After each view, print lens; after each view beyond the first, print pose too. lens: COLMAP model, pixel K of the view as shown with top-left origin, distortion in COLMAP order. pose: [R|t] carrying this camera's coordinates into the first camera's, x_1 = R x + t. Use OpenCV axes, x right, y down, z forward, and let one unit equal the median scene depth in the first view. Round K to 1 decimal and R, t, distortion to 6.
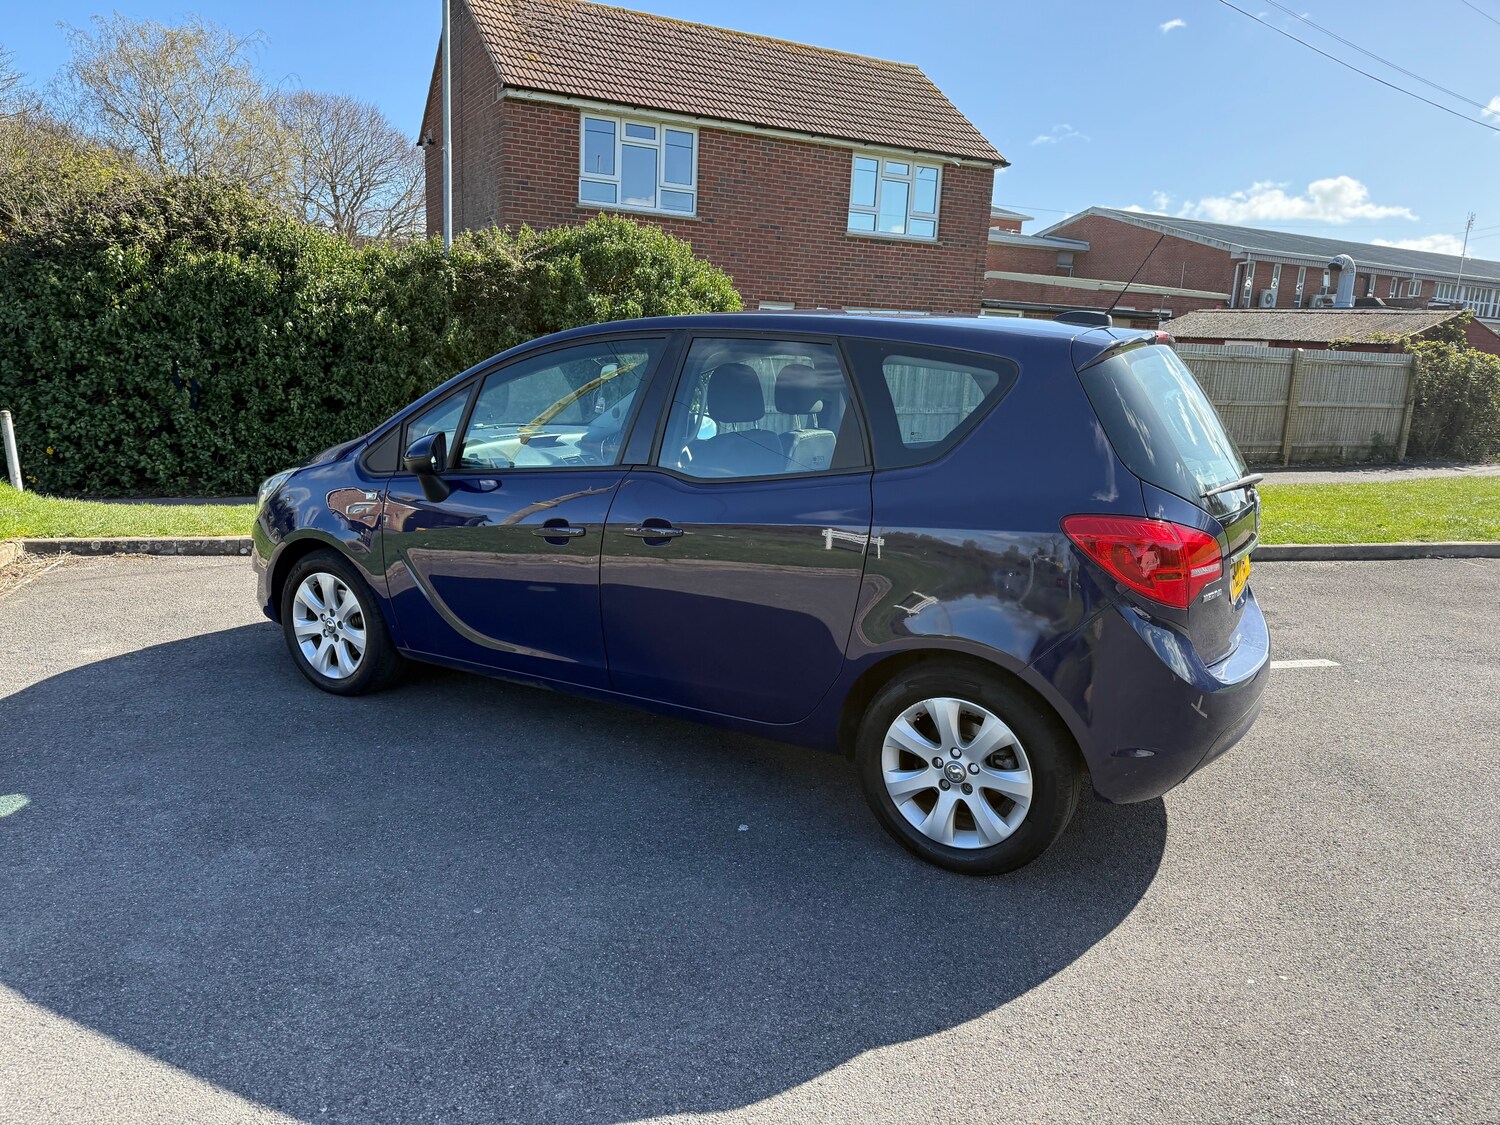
lens RADIAL K [[1051.3, 0, 748.8], [0, 1051.3, 560.9], [0, 0, 1]] dist [0.040000, -0.056399]
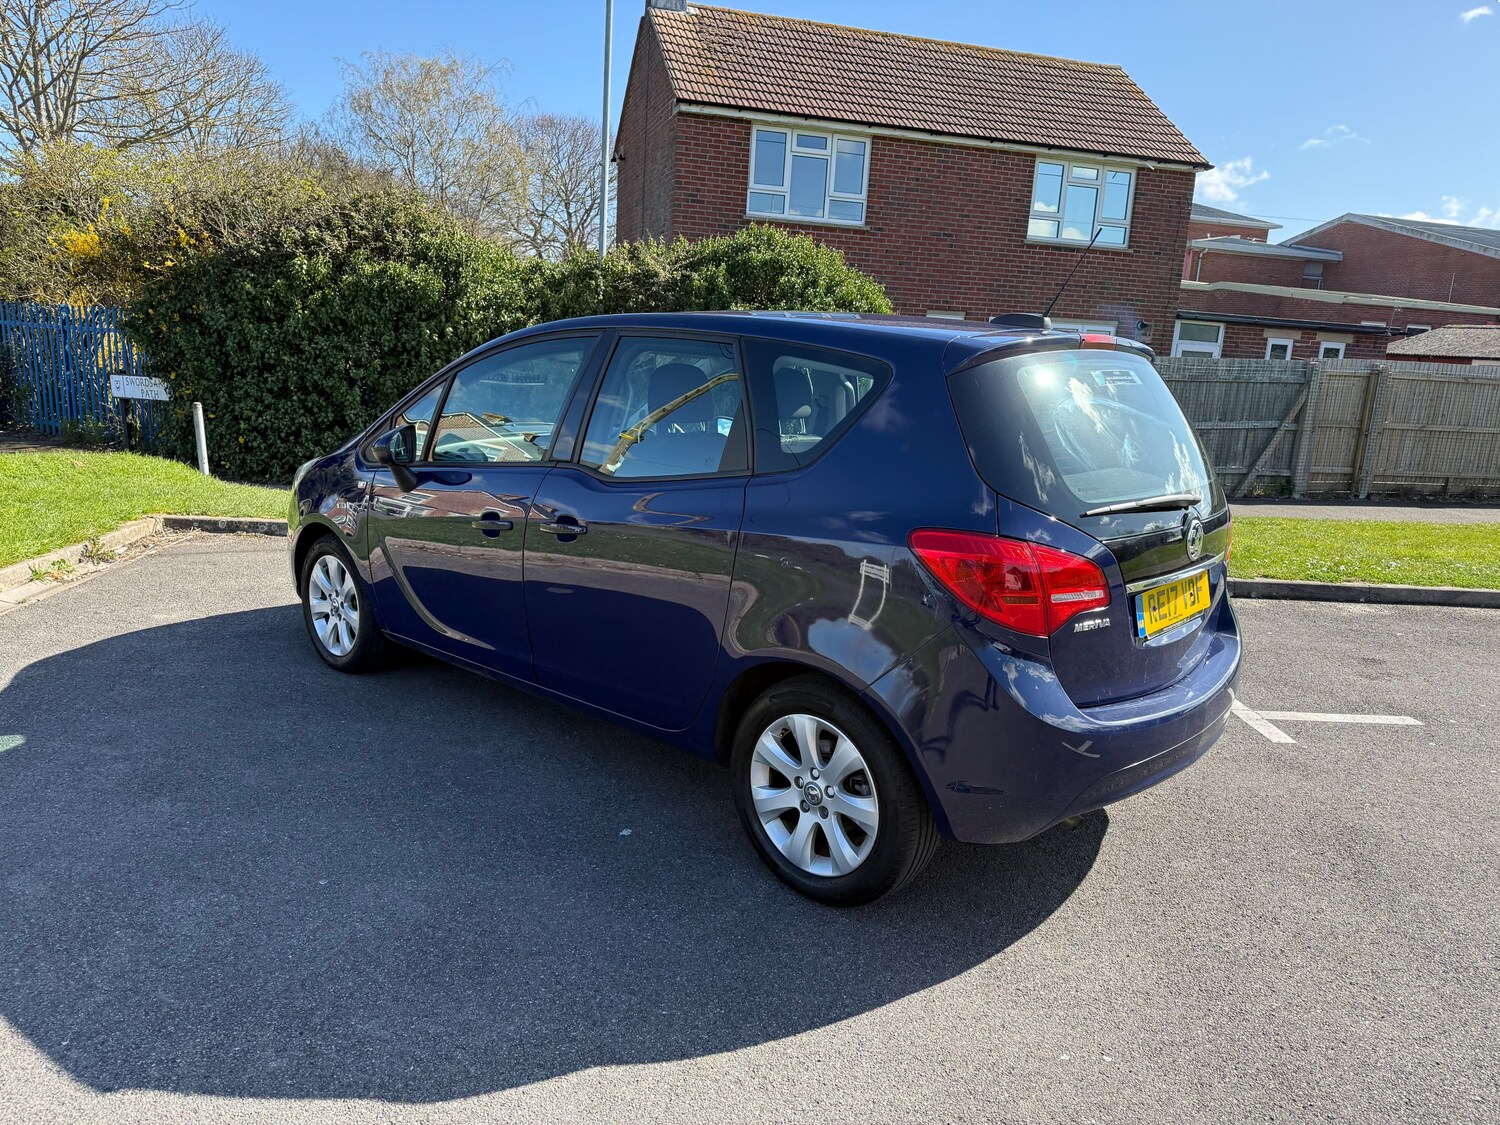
lens RADIAL K [[1049.1, 0, 748.1], [0, 1049.1, 561.1], [0, 0, 1]] dist [0.066310, -0.104425]
pose [[0.978561, 0.052920, -0.199042, 0.081394], [-0.055077, 0.998468, -0.005313, -0.000247], [0.198456, 0.016162, 0.979976, 0.014017]]
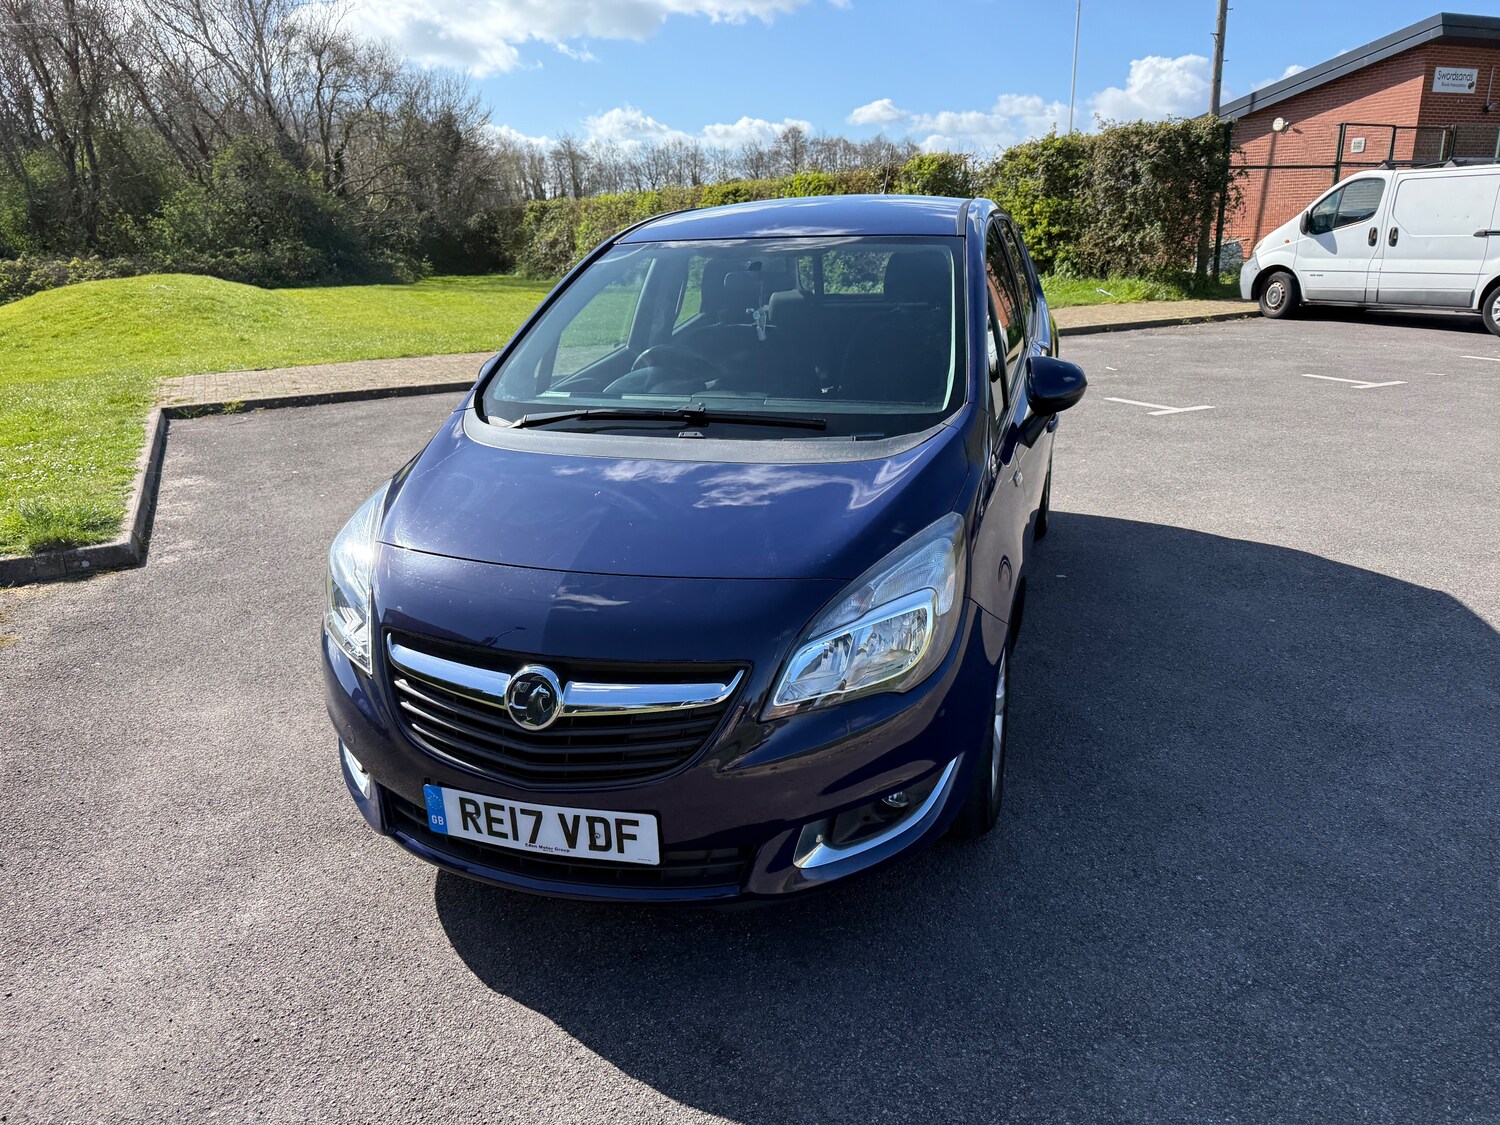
lens RADIAL K [[1047.9, 0, 747.5], [0, 1047.9, 551.6], [0, 0, 1]] dist [0.026926, -0.032477]
pose [[-0.206912, -0.321800, 0.923922, -0.340336], [0.225414, 0.903271, 0.365088, -0.108671], [-0.952038, 0.283806, -0.114359, 0.438575]]
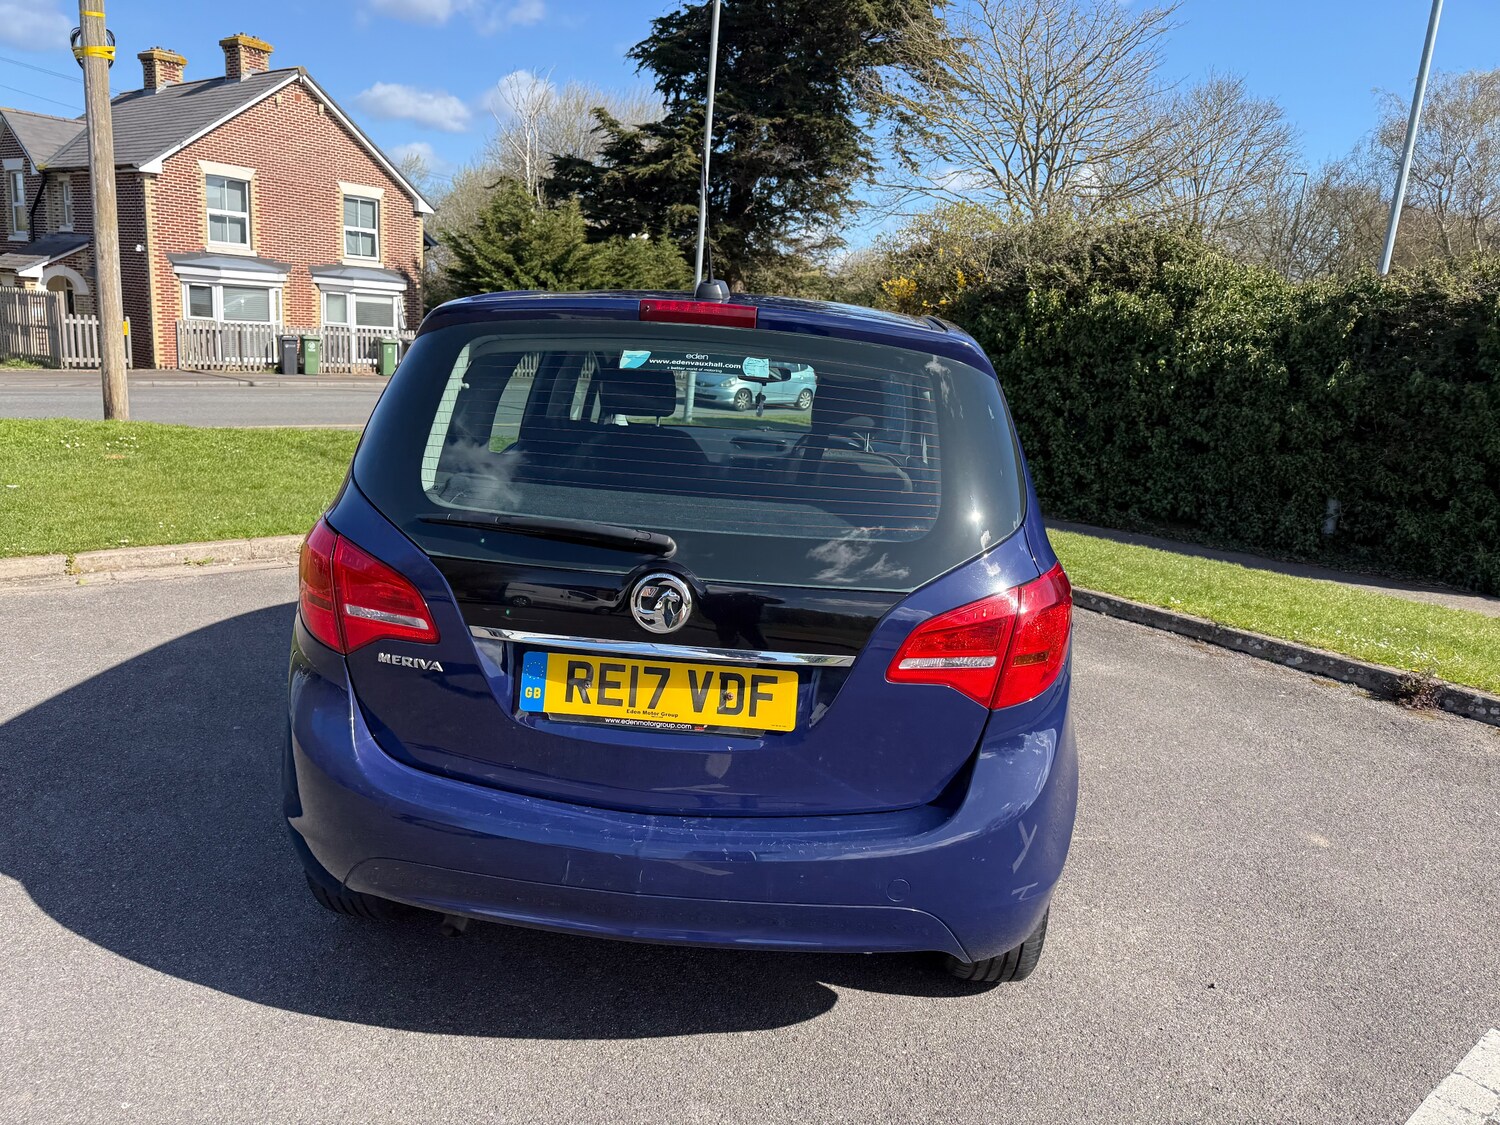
lens RADIAL K [[1052.4, 0, 749.2], [0, 1052.4, 566.3], [0, 0, 1]] dist [0.037523, -0.051424]
pose [[0.435579, 0.191229, -0.879604, 0.286643], [-0.236398, 0.967176, 0.093204, -0.036806], [0.868555, 0.167339, 0.466488, 0.217299]]
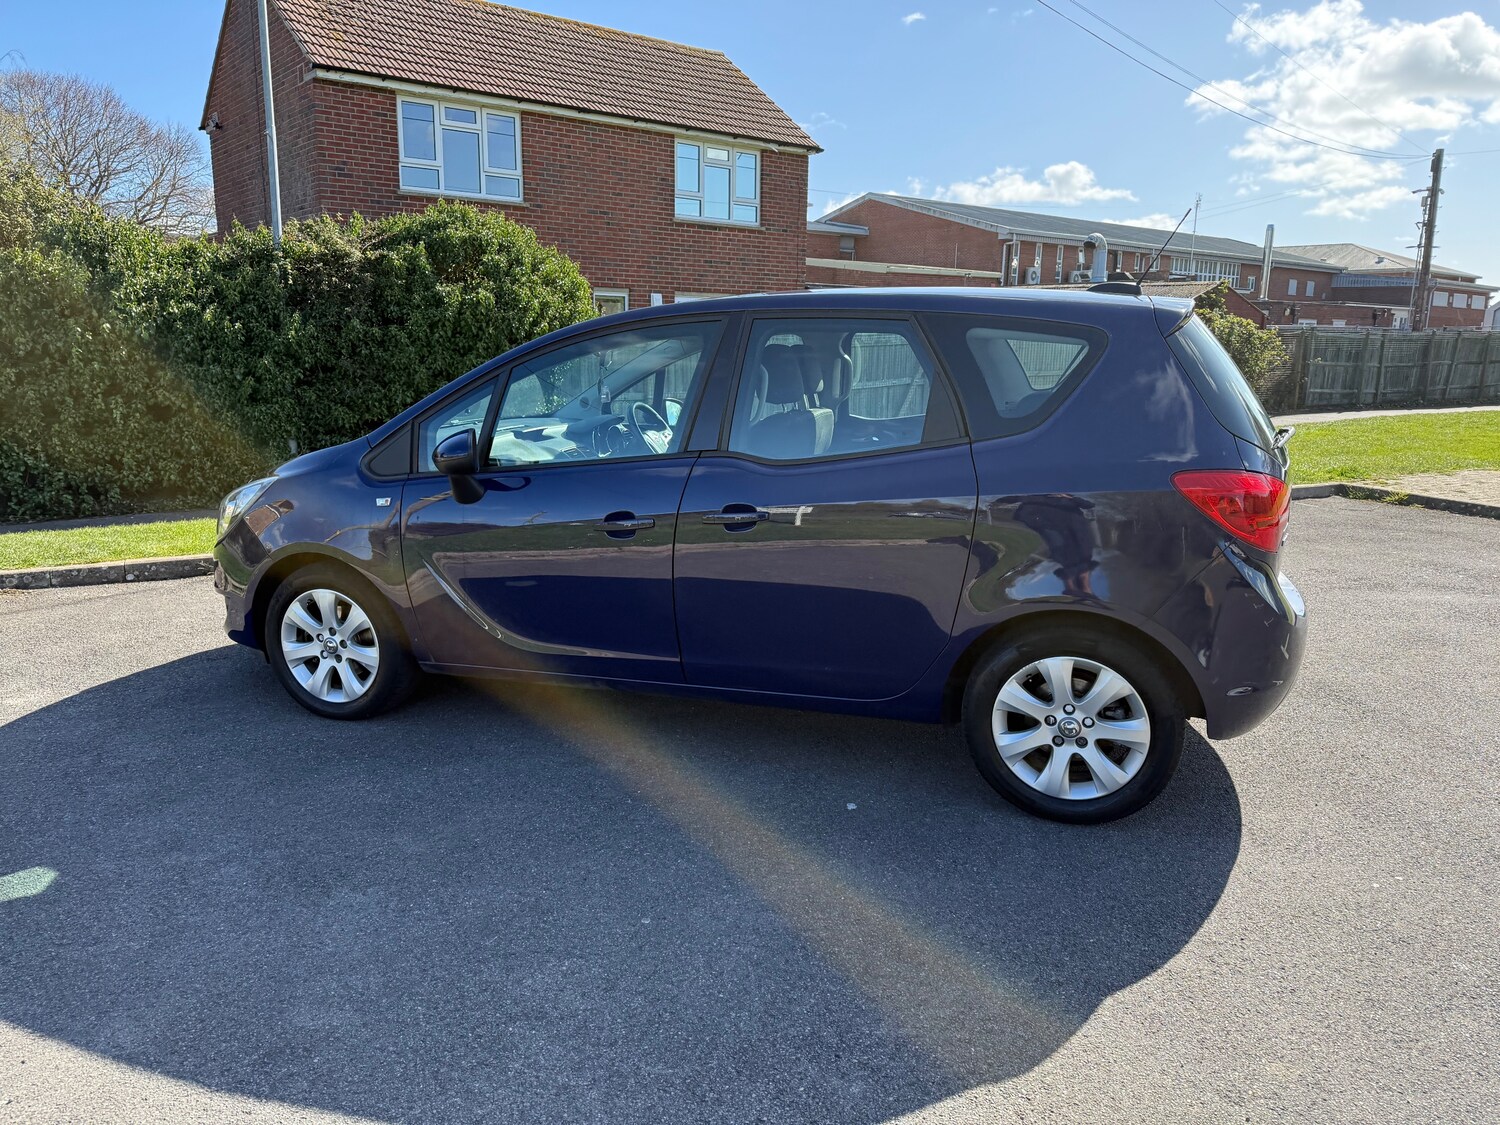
lens RADIAL K [[1054.6, 0, 749.9], [0, 1054.6, 544.5], [0, 0, 1]] dist [0.024783, -0.035153]
pose [[0.979092, -0.071464, 0.190451, -0.076718], [0.071998, 0.997396, 0.004126, -0.001632], [-0.190250, 0.009672, 0.981688, 0.009161]]
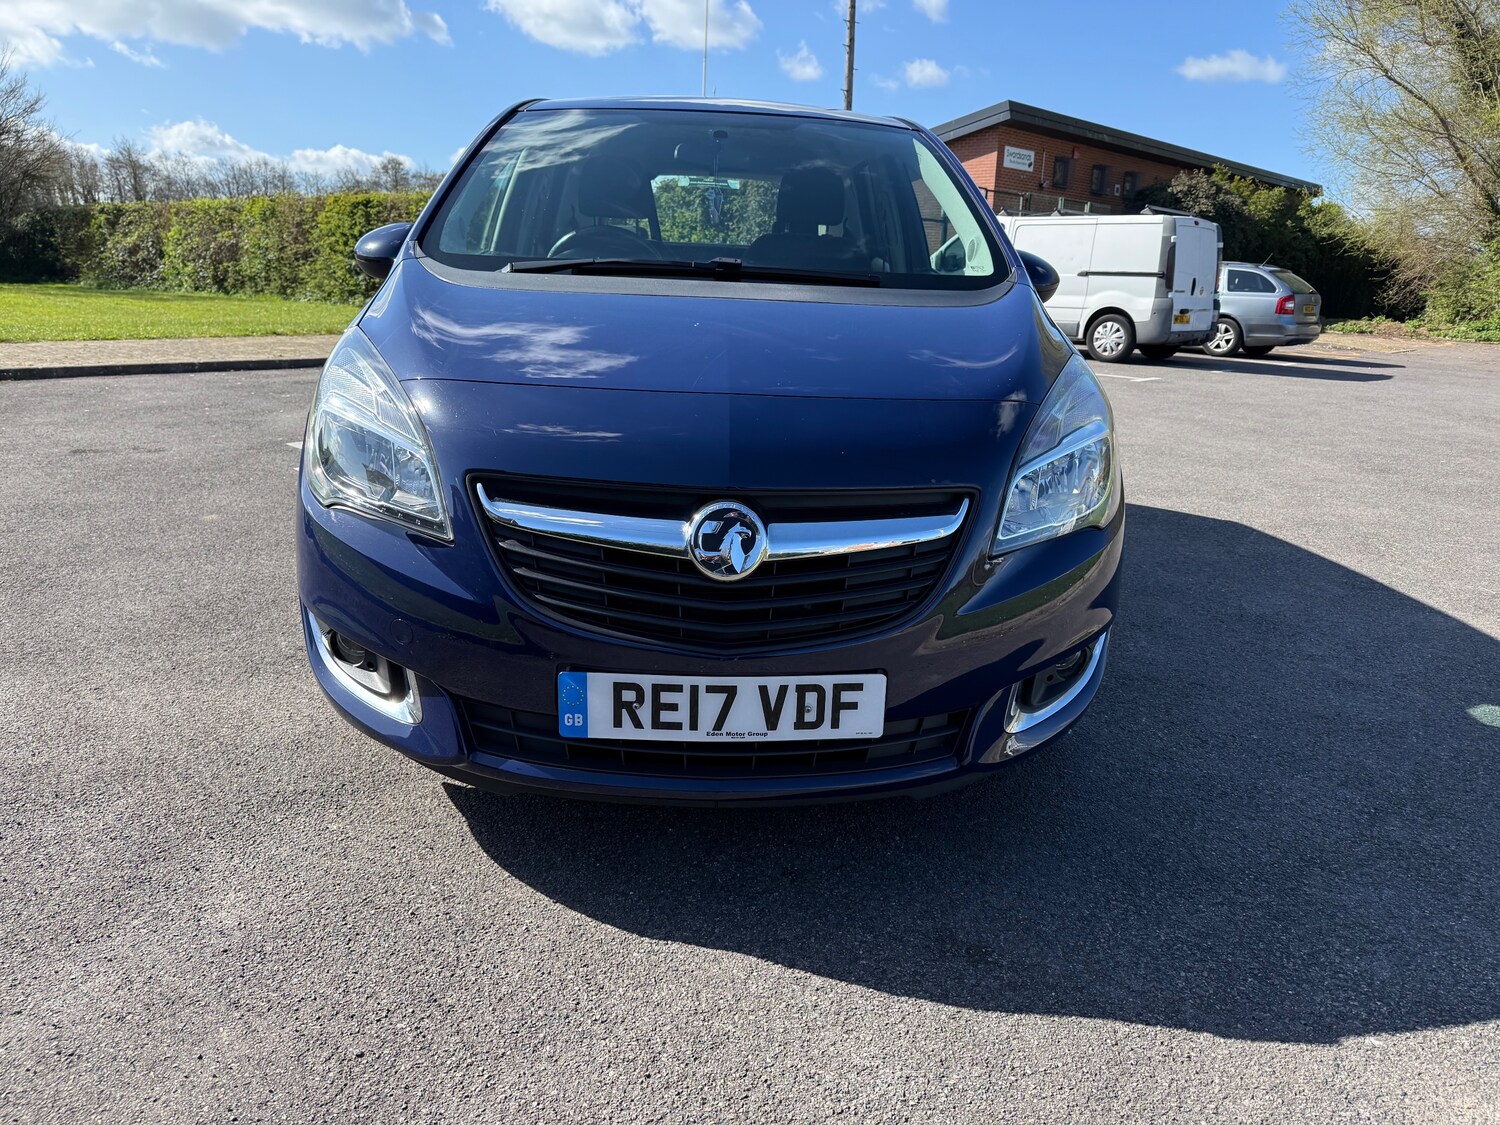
lens RADIAL K [[1054.6, 0, 749.9], [0, 1054.6, 544.5], [0, 0, 1]] dist [0.024783, -0.035153]
pose [[-0.528719, -0.268400, 0.805244, -0.292055], [0.125290, 0.913618, 0.386788, -0.083146], [-0.839499, 0.305391, -0.449419, 0.519263]]
